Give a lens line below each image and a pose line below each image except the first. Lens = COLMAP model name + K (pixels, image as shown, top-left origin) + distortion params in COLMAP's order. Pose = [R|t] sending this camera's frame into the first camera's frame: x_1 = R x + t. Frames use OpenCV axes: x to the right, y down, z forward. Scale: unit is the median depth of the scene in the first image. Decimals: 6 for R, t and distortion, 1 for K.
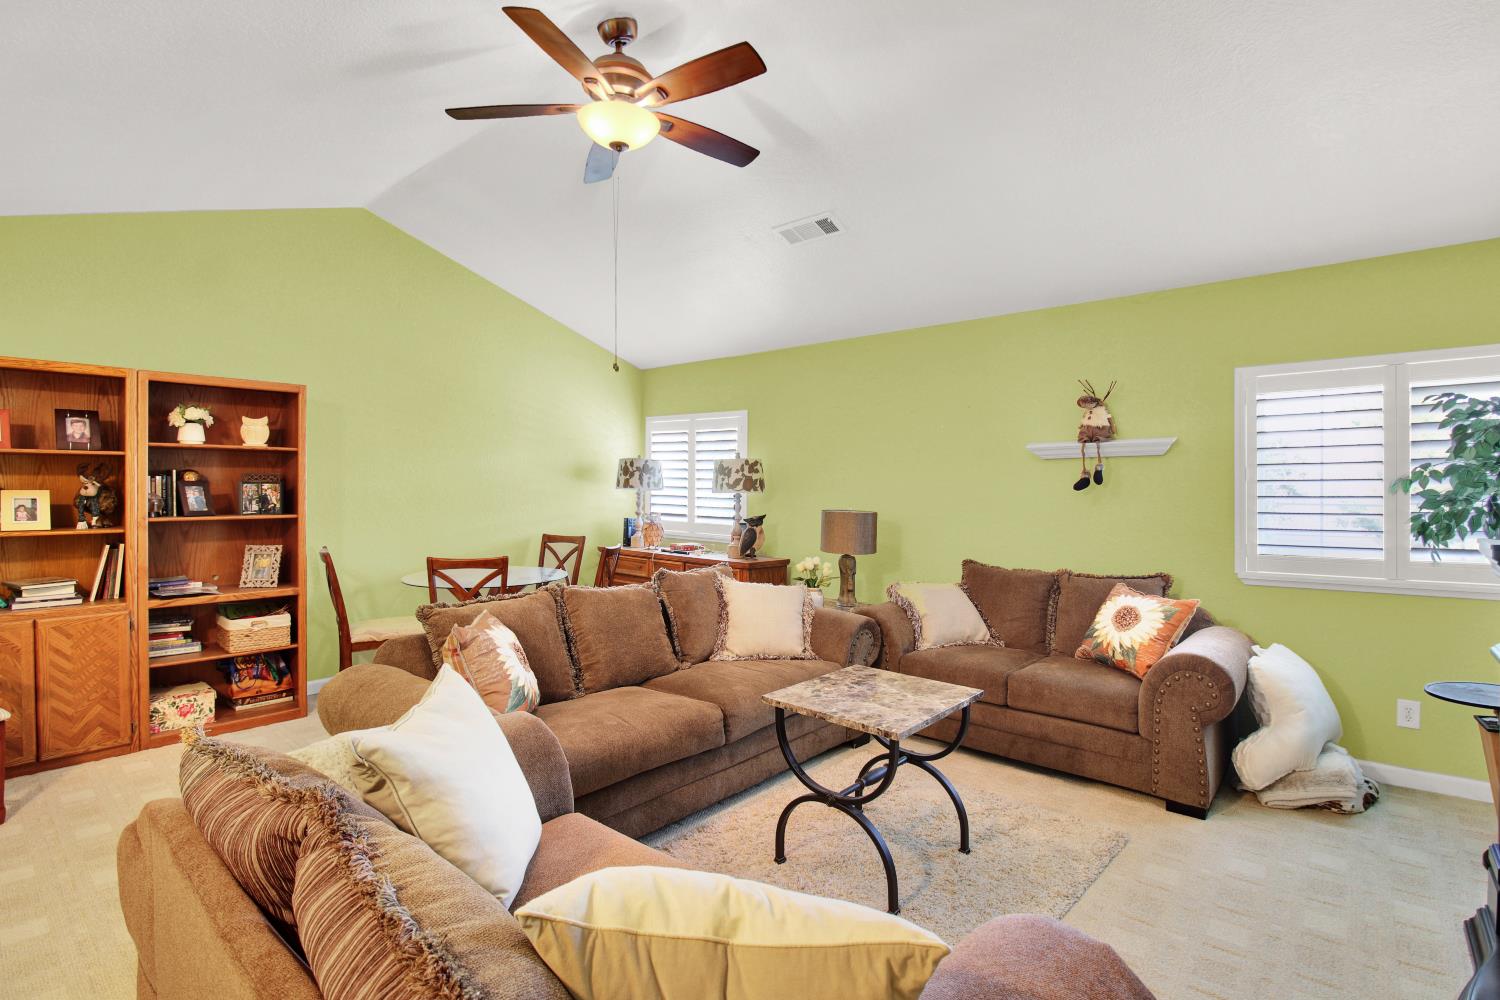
lens RADIAL K [[702.1, 0, 755.2], [0, 702.1, 492.5], [0, 0, 1]] dist [0.000094, -0.012574]
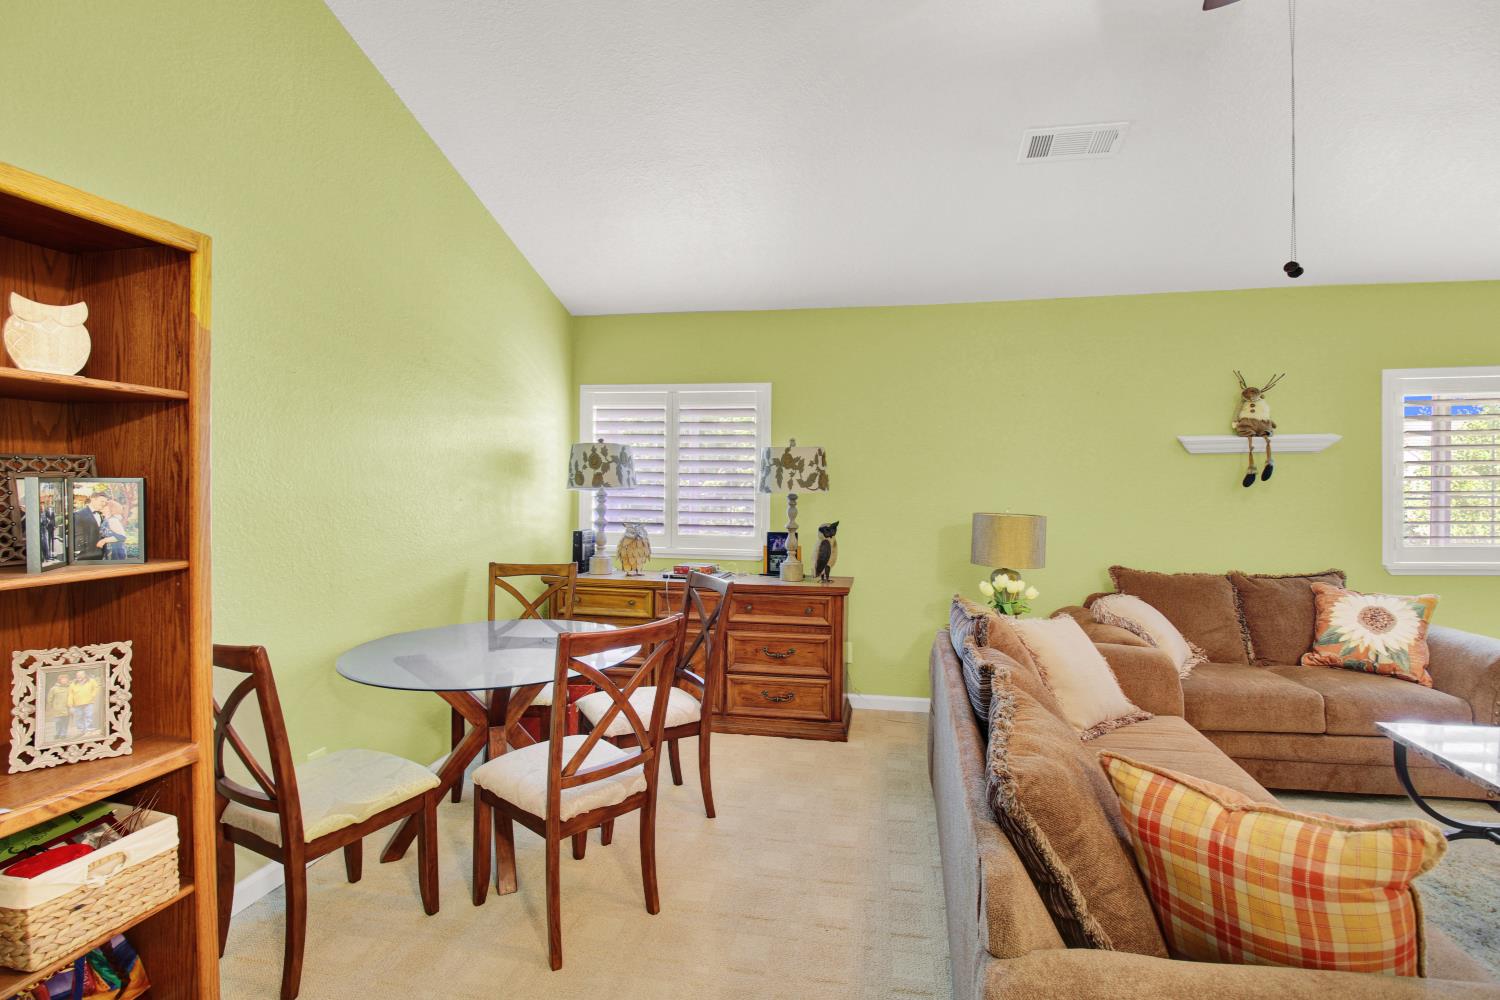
lens RADIAL K [[702.1, 0, 755.2], [0, 702.1, 492.5], [0, 0, 1]] dist [0.000094, -0.012574]
pose [[0.866033, -0.010050, 0.499886, -0.745021], [0.007992, 0.999948, 0.006257, -0.008255], [-0.499923, -0.001424, 0.866069, 0.650246]]
